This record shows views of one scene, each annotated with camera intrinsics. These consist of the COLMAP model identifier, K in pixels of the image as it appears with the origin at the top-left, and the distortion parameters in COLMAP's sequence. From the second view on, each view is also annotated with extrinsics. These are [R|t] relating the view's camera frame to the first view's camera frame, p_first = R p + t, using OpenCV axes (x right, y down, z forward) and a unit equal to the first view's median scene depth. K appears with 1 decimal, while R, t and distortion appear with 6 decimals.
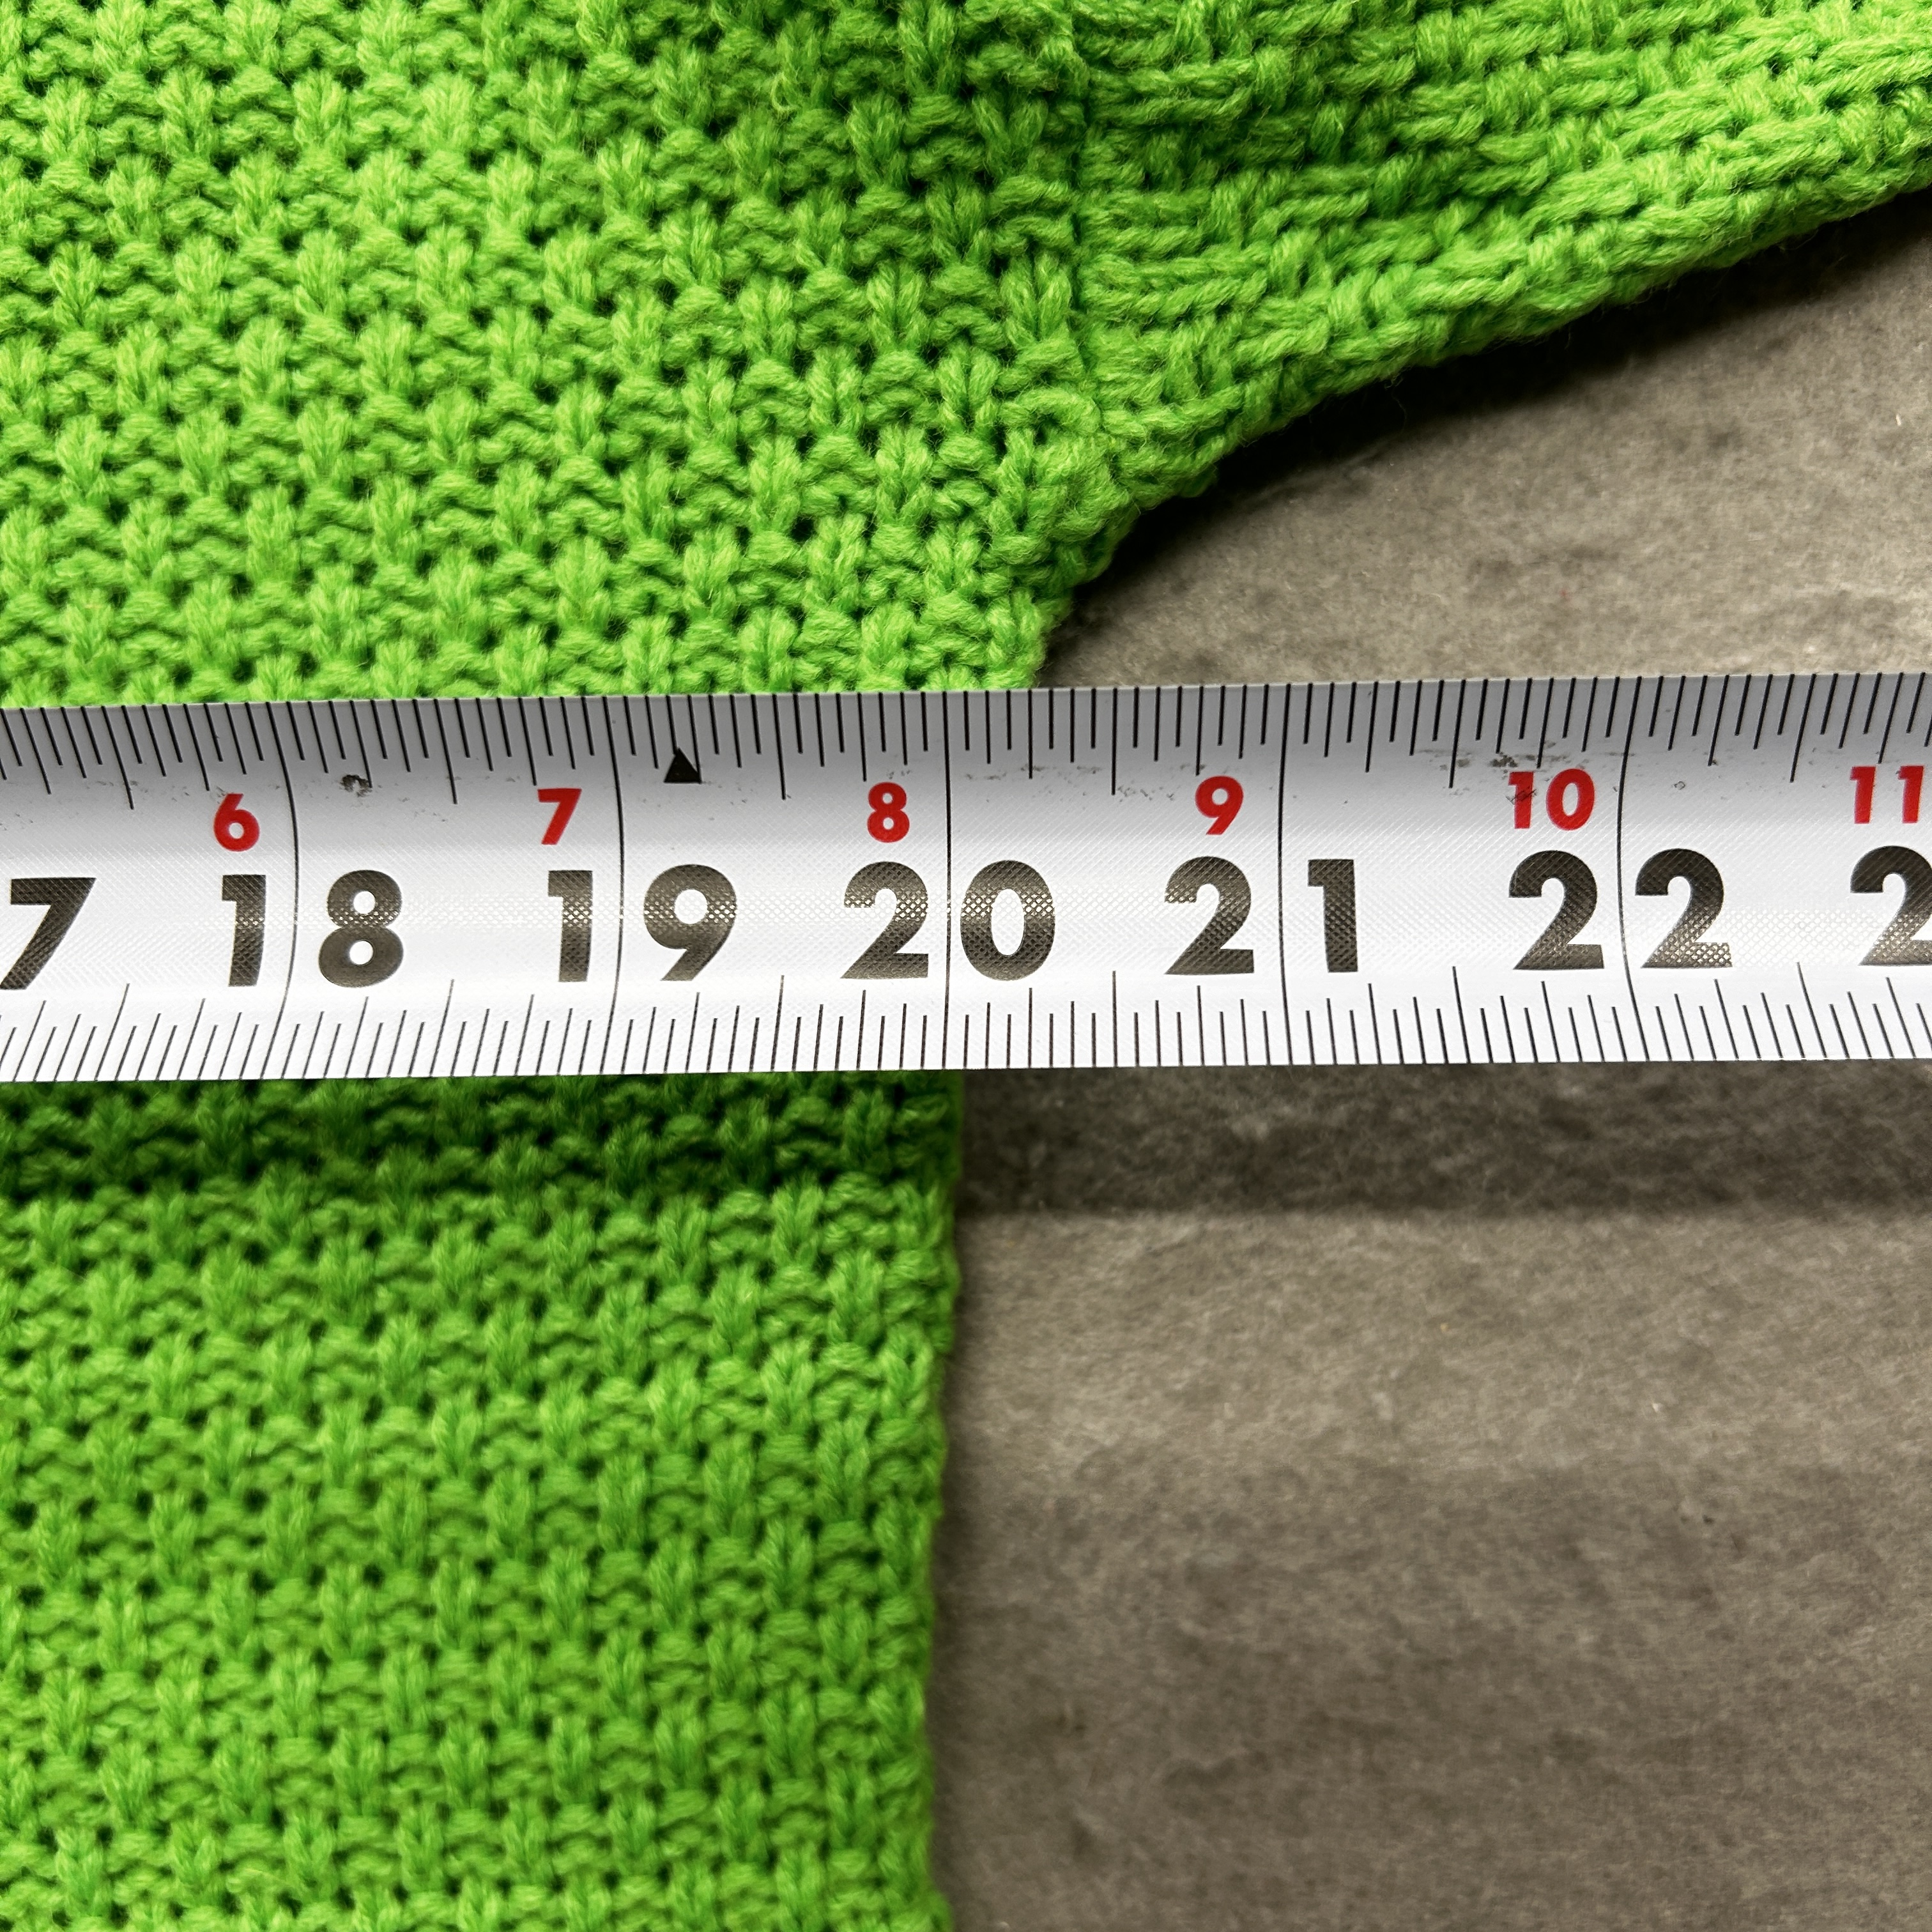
lens RADIAL K [[2080.5, 0, 966.0], [0, 2080.5, 966.0], [0, 0, 1]] dist [-0.001398, -0.084965]
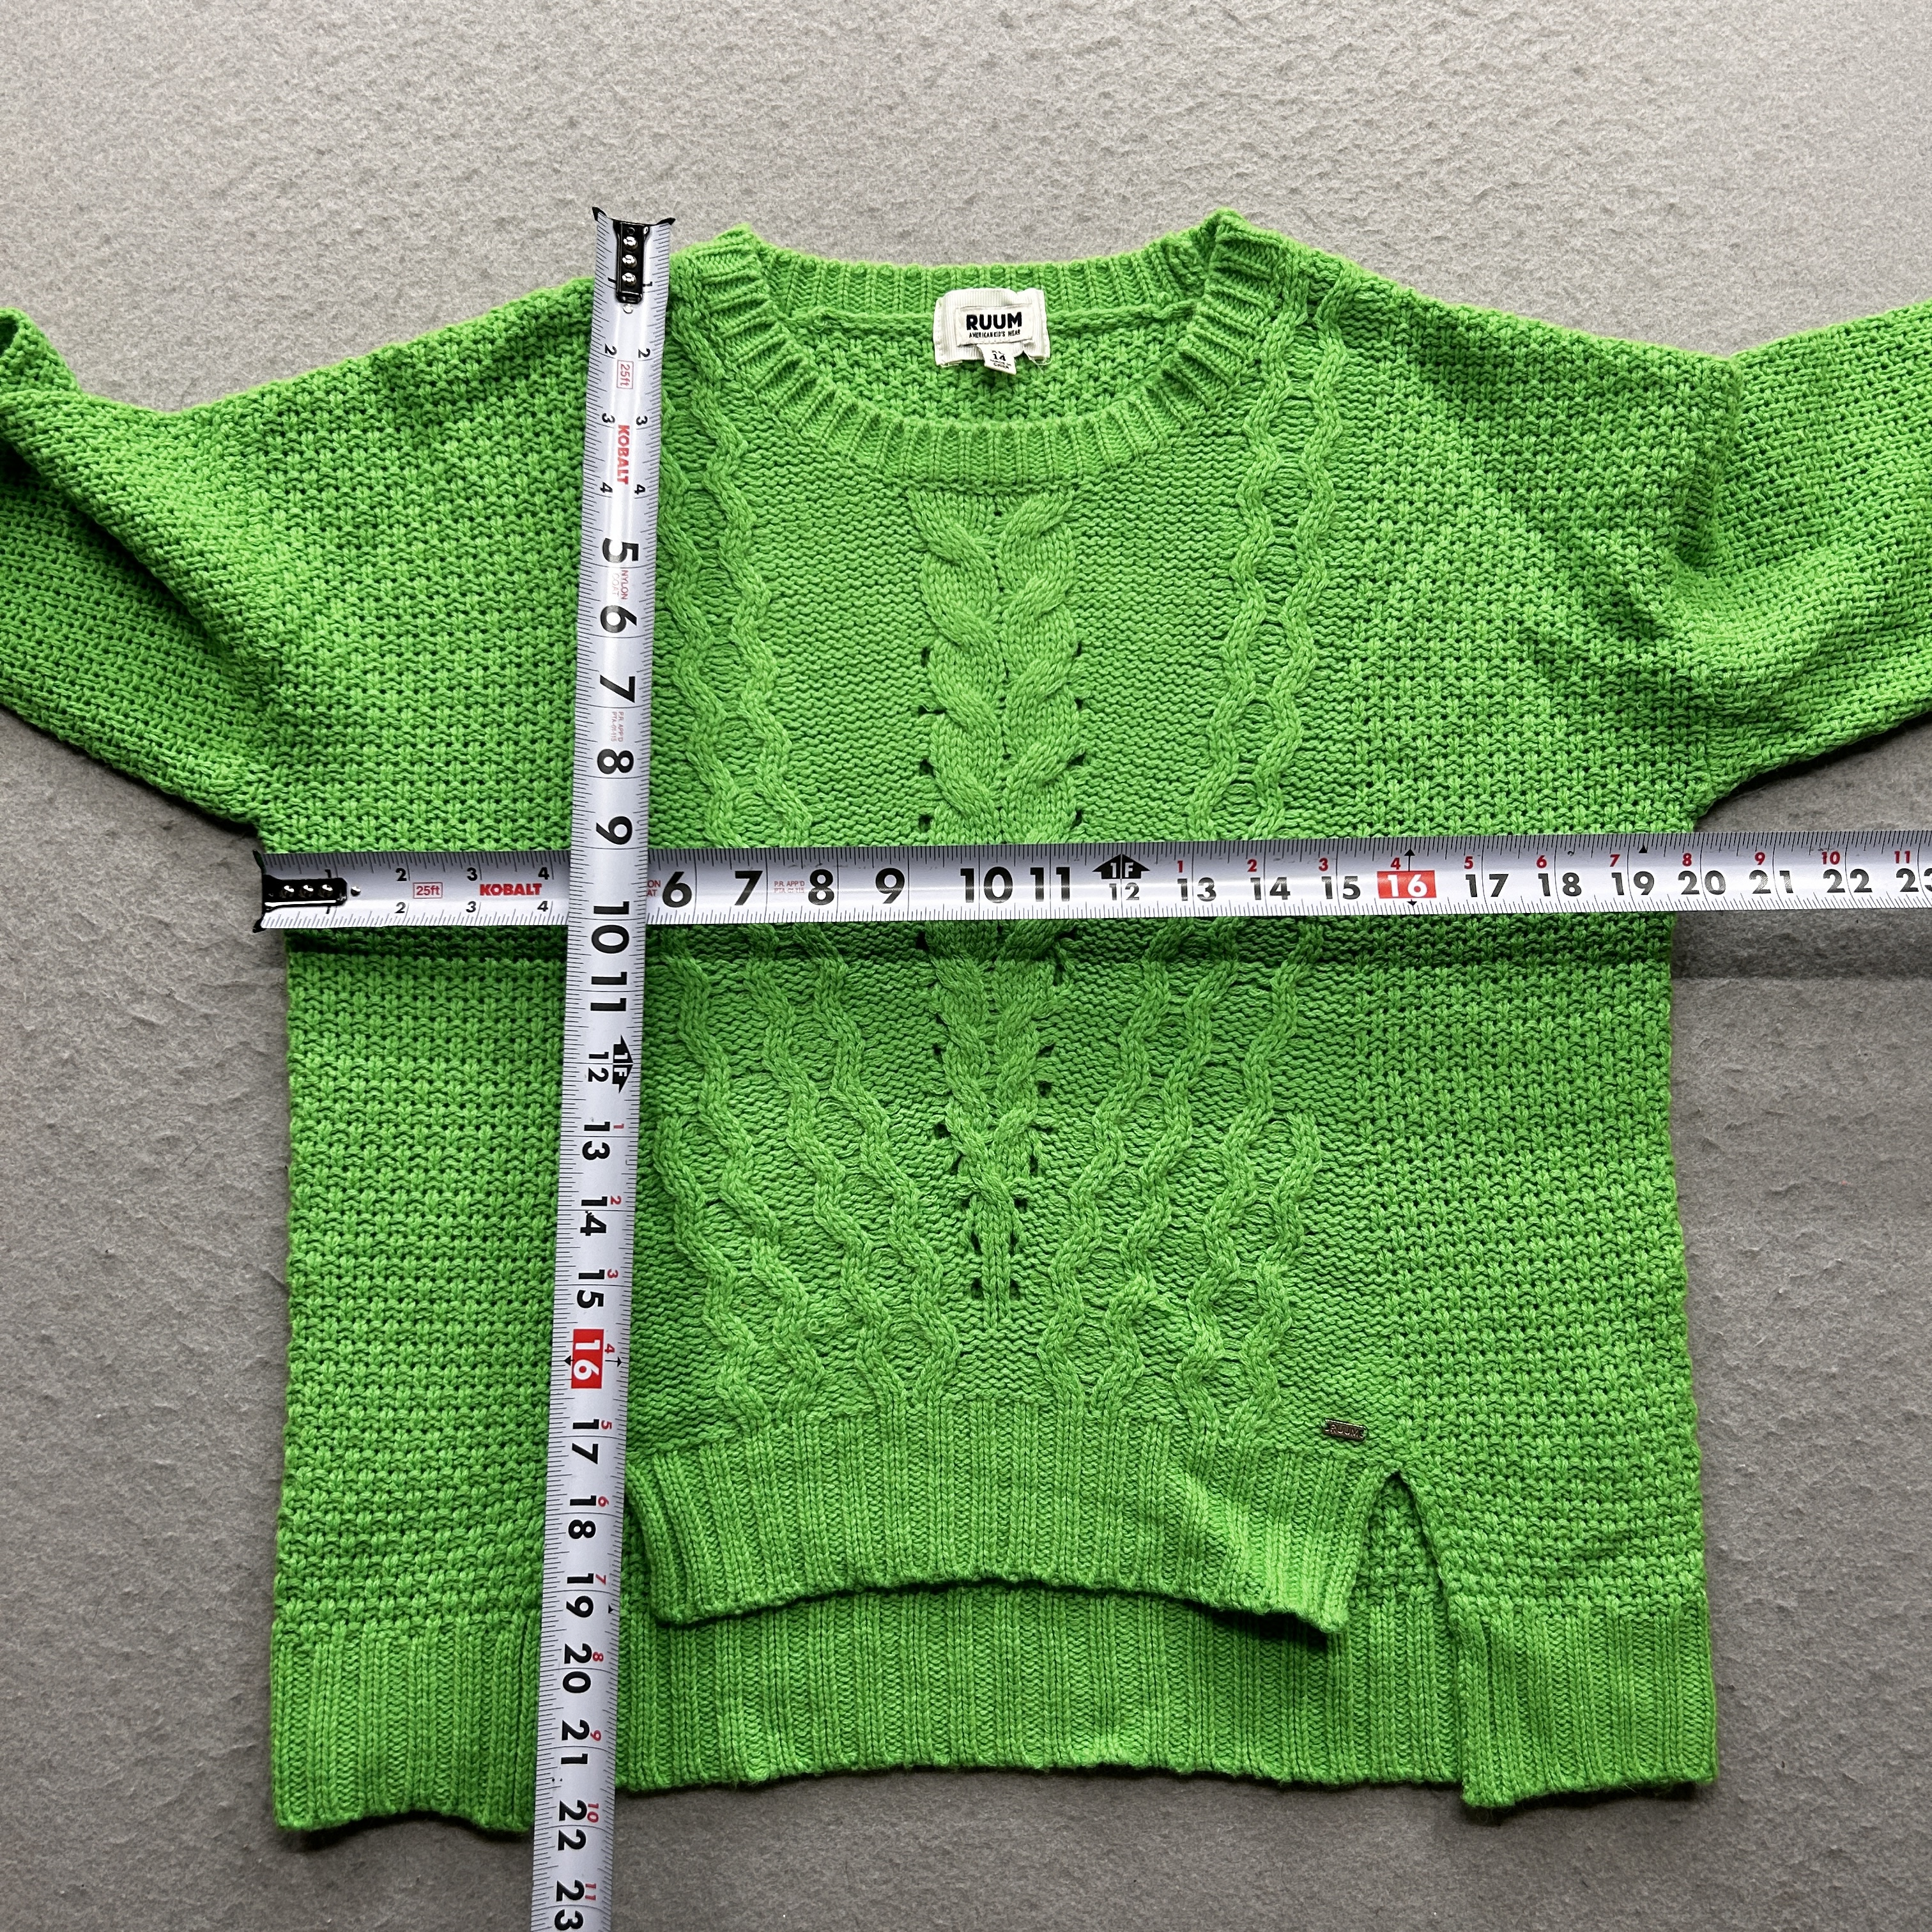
lens RADIAL K [[1778.7, 0, 966.4], [0, 1778.7, 907.2], [0, 0, 1]] dist [0.003918, -0.135624]
pose [[0.999571, 0.009139, -0.027818, -1.319986], [-0.014162, 0.982422, -0.186138, 0.678167], [0.025628, 0.186452, 0.982130, -2.498906]]
